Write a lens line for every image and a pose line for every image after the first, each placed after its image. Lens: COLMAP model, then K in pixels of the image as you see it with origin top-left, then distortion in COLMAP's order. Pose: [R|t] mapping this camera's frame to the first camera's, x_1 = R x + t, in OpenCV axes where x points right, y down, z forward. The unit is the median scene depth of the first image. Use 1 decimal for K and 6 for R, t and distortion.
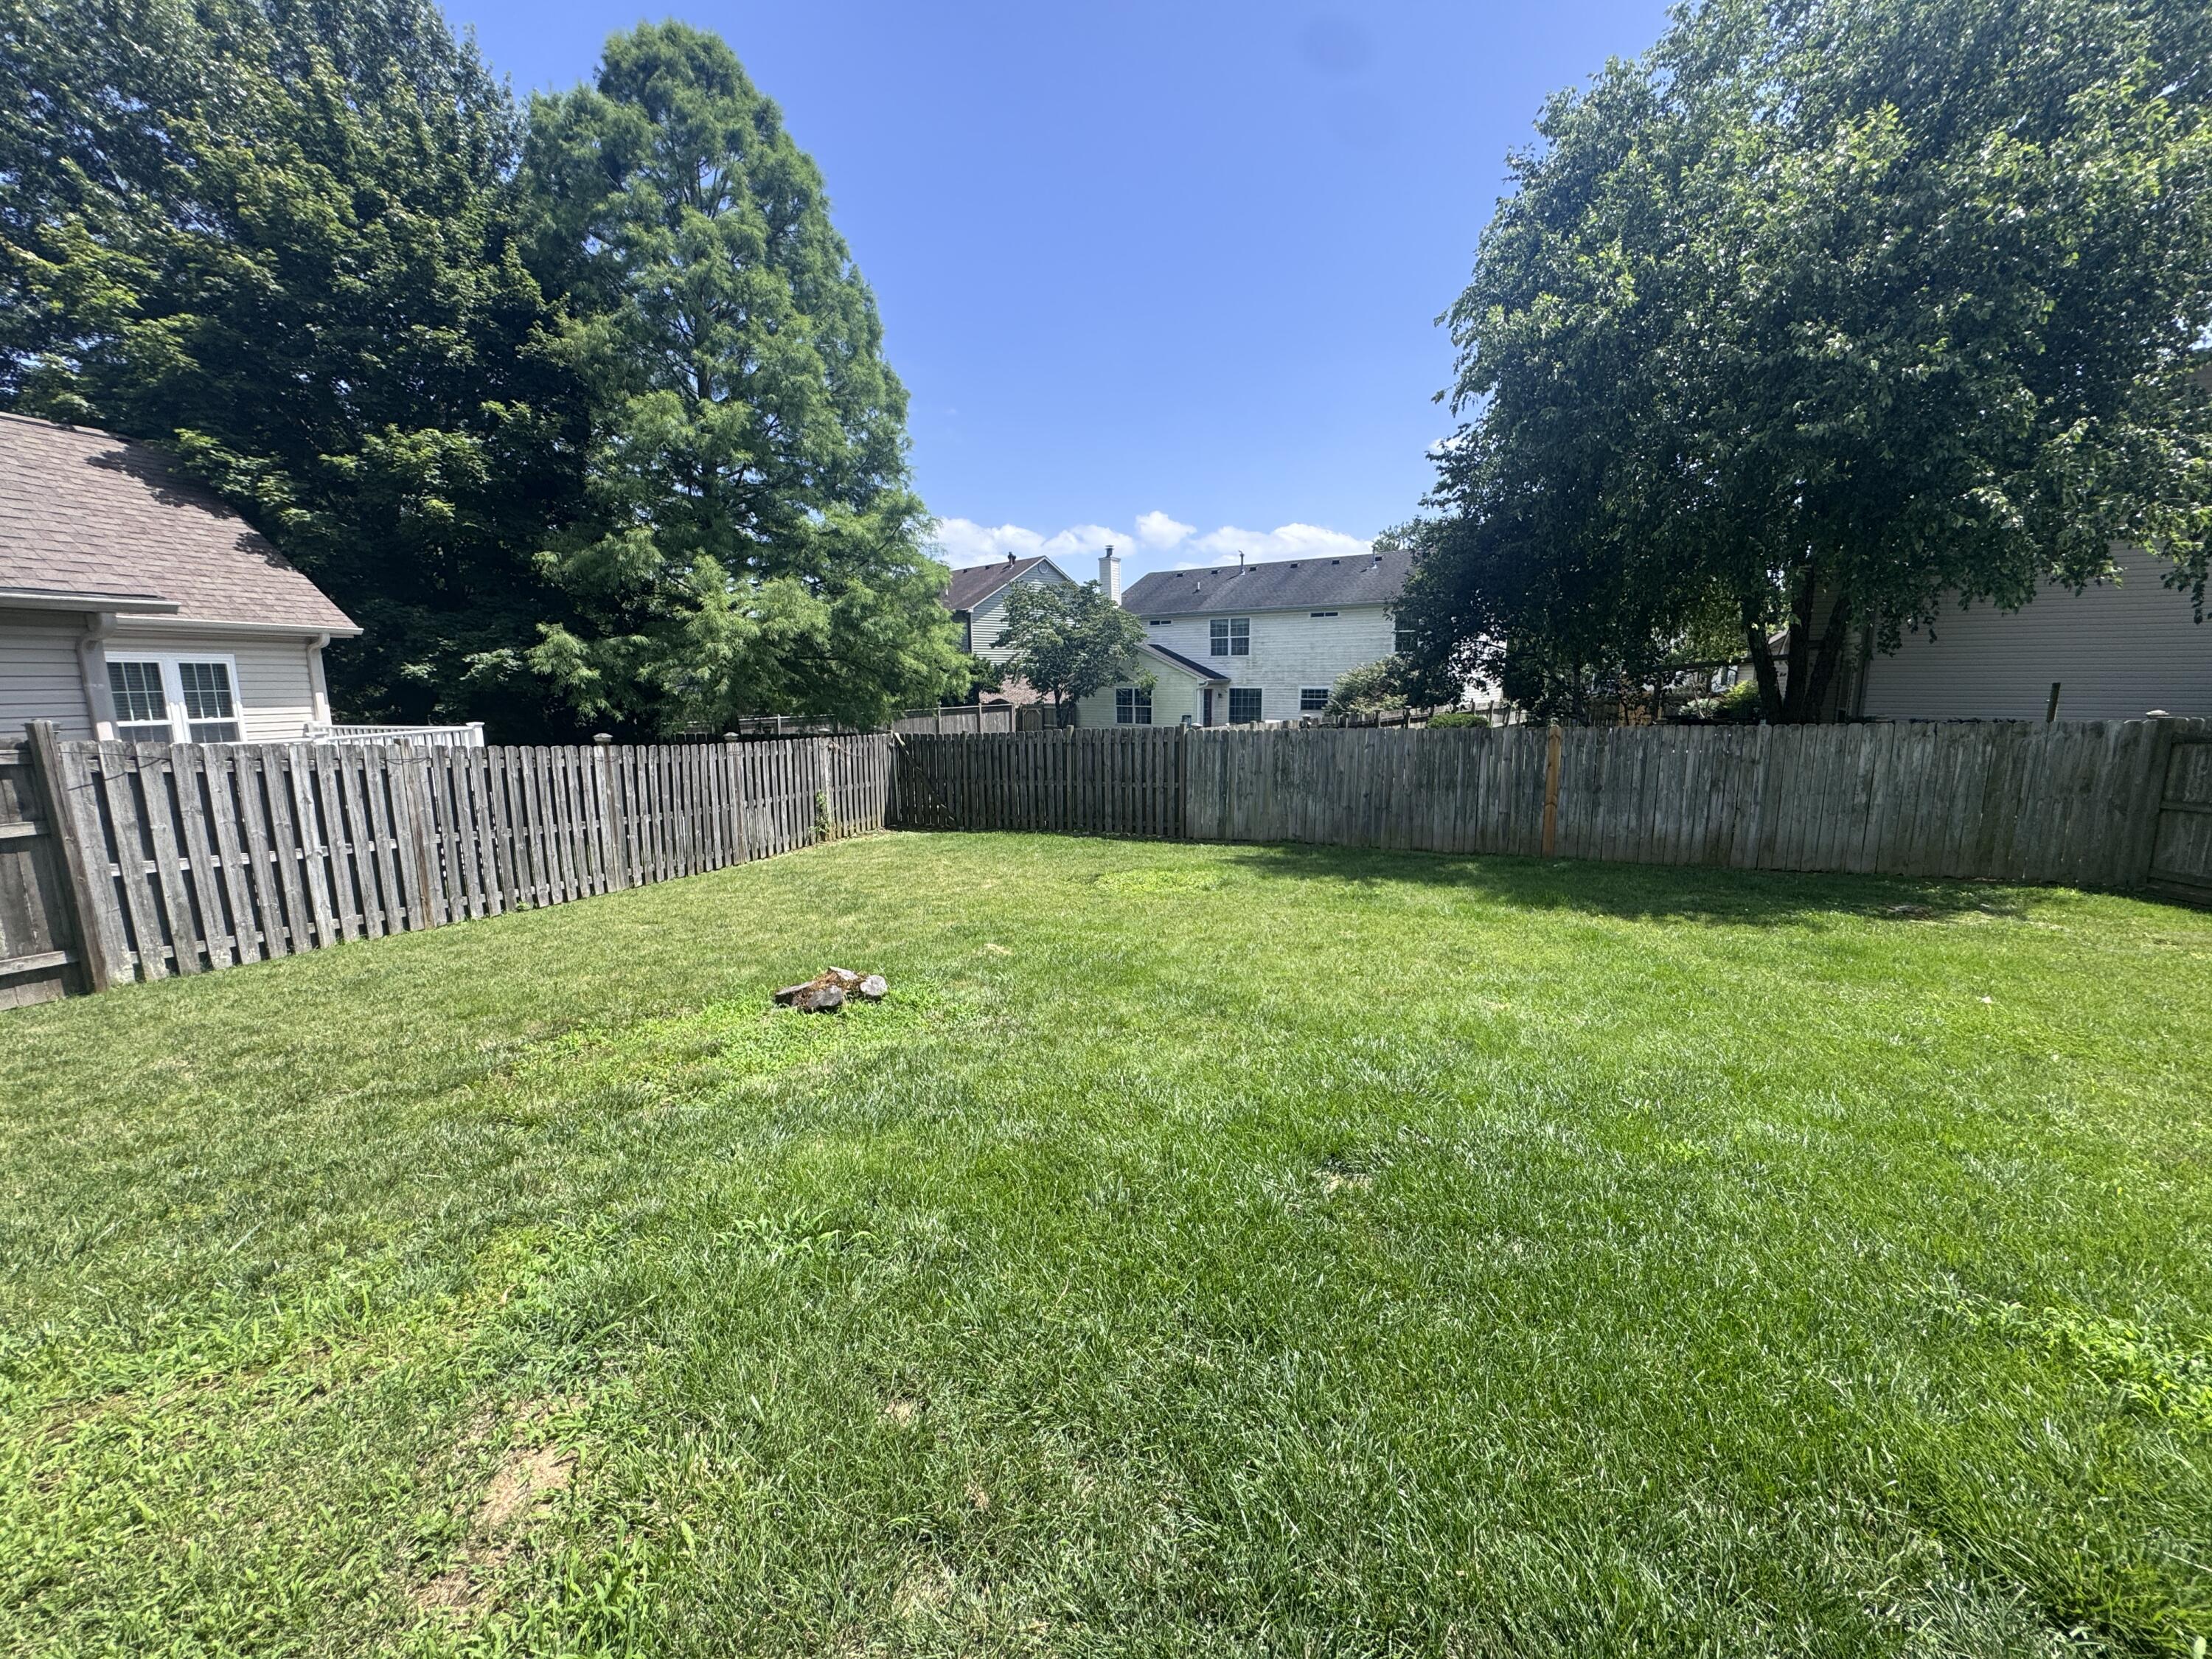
lens RADIAL K [[881.3, 0, 1103.4], [0, 881.3, 829.9], [0, 0, 1]] dist [-0.003345, 0.000617]
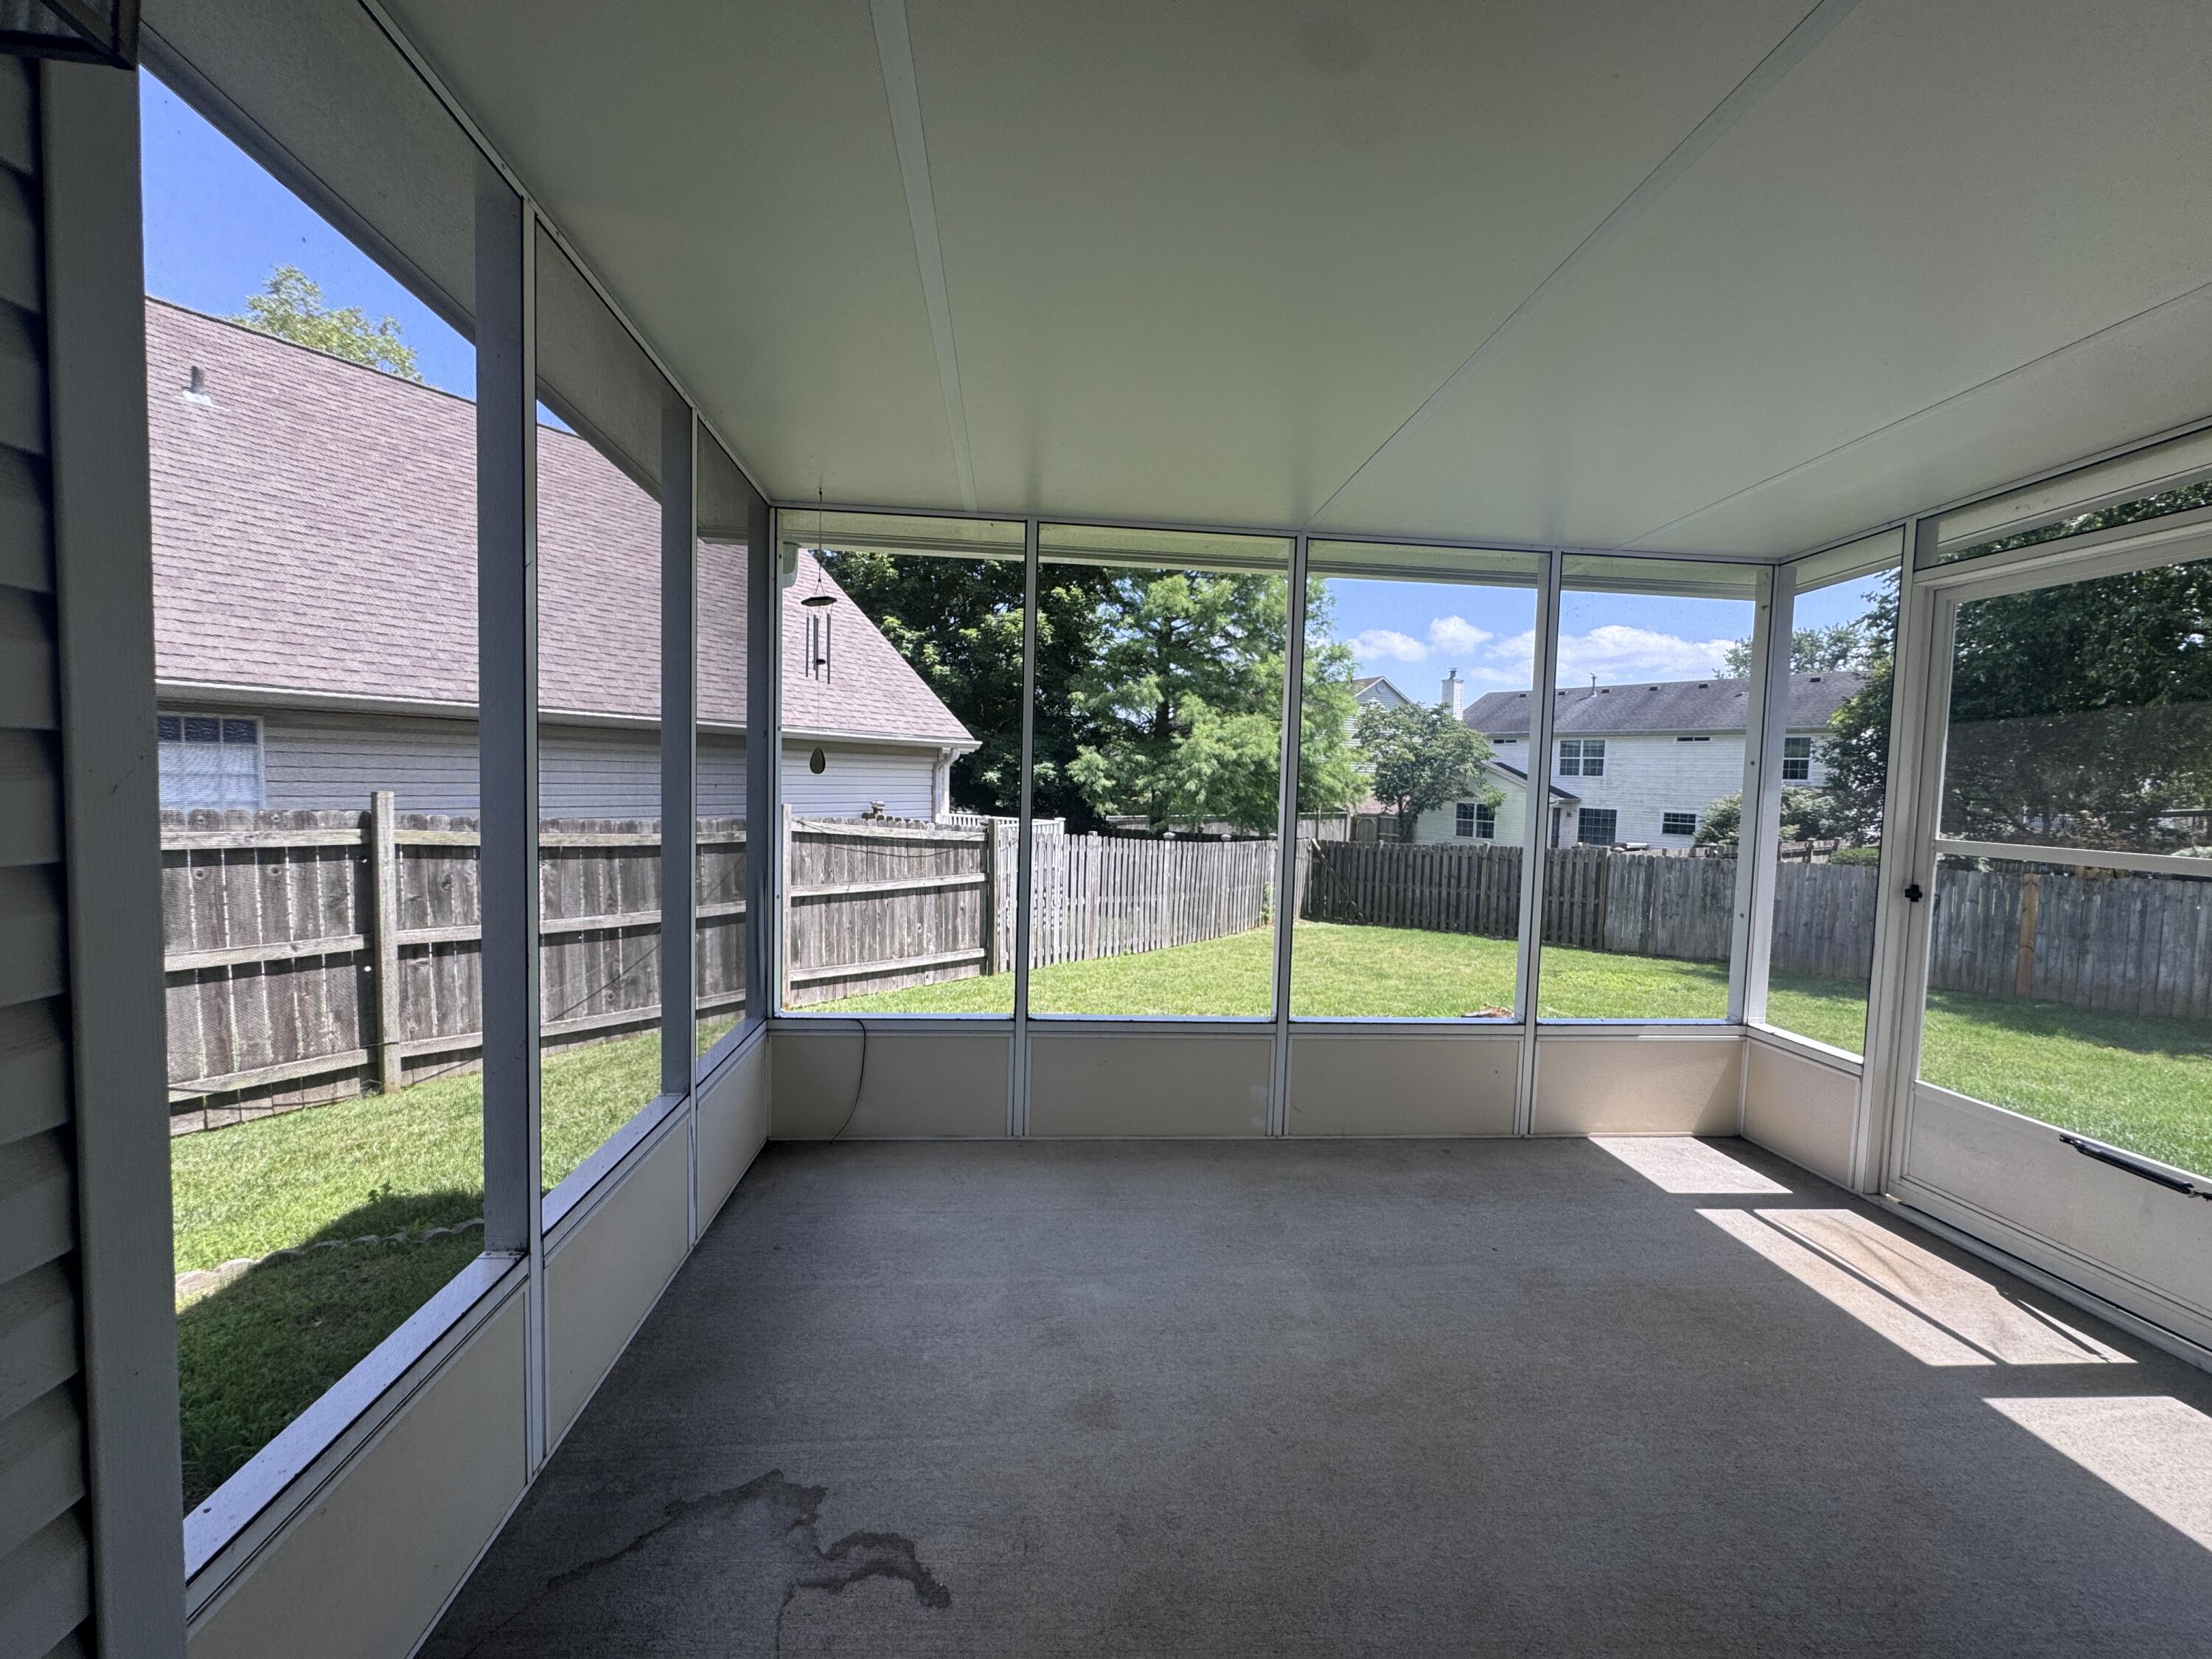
lens RADIAL K [[881.3, 0, 1104.7], [0, 881.3, 833.3], [0, 0, 1]] dist [-0.003345, 0.000617]
pose [[0.954615, 0.055287, -0.292666, -0.168525], [-0.086534, 0.991718, -0.094909, 0.021086], [0.284995, 0.115927, 0.951493, -0.226362]]
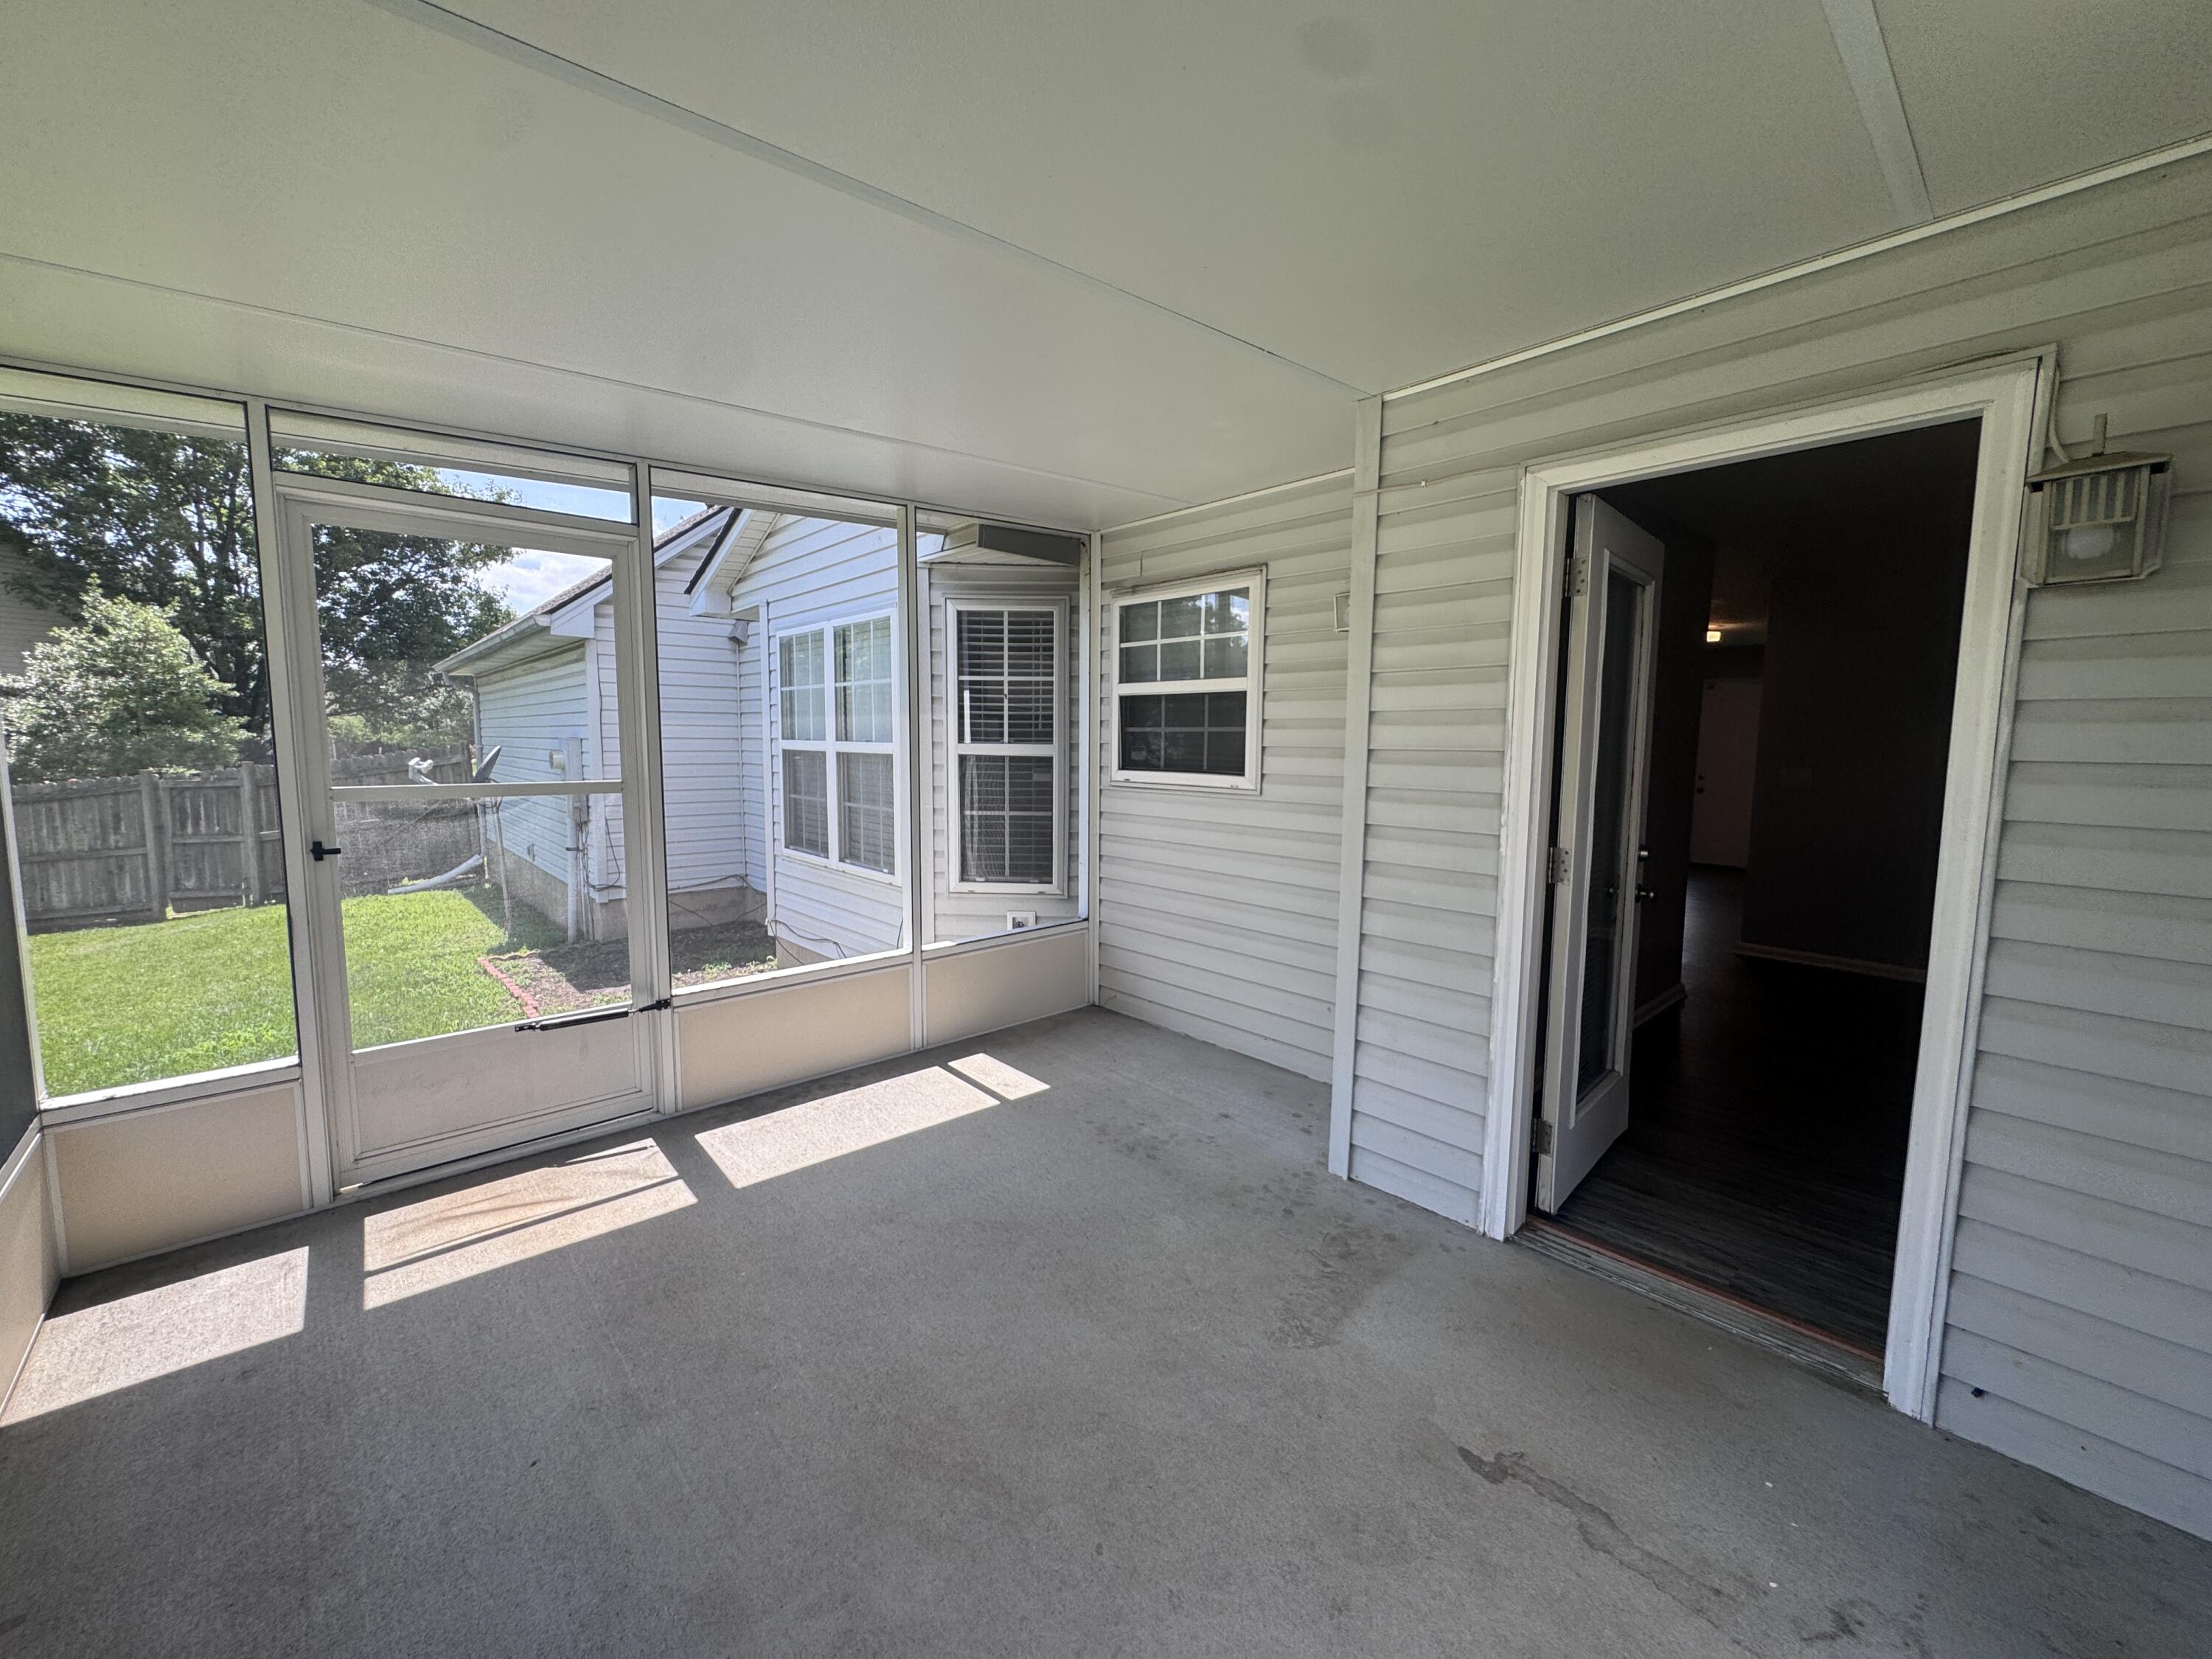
lens RADIAL K [[881.3, 0, 1099.1], [0, 881.3, 824.0], [0, 0, 1]] dist [-0.003345, 0.000617]
pose [[-0.333076, -0.090215, 0.938574, -2.154832], [0.156043, 0.976413, 0.149227, -0.557158], [-0.929898, 0.196162, -0.311143, 2.837044]]
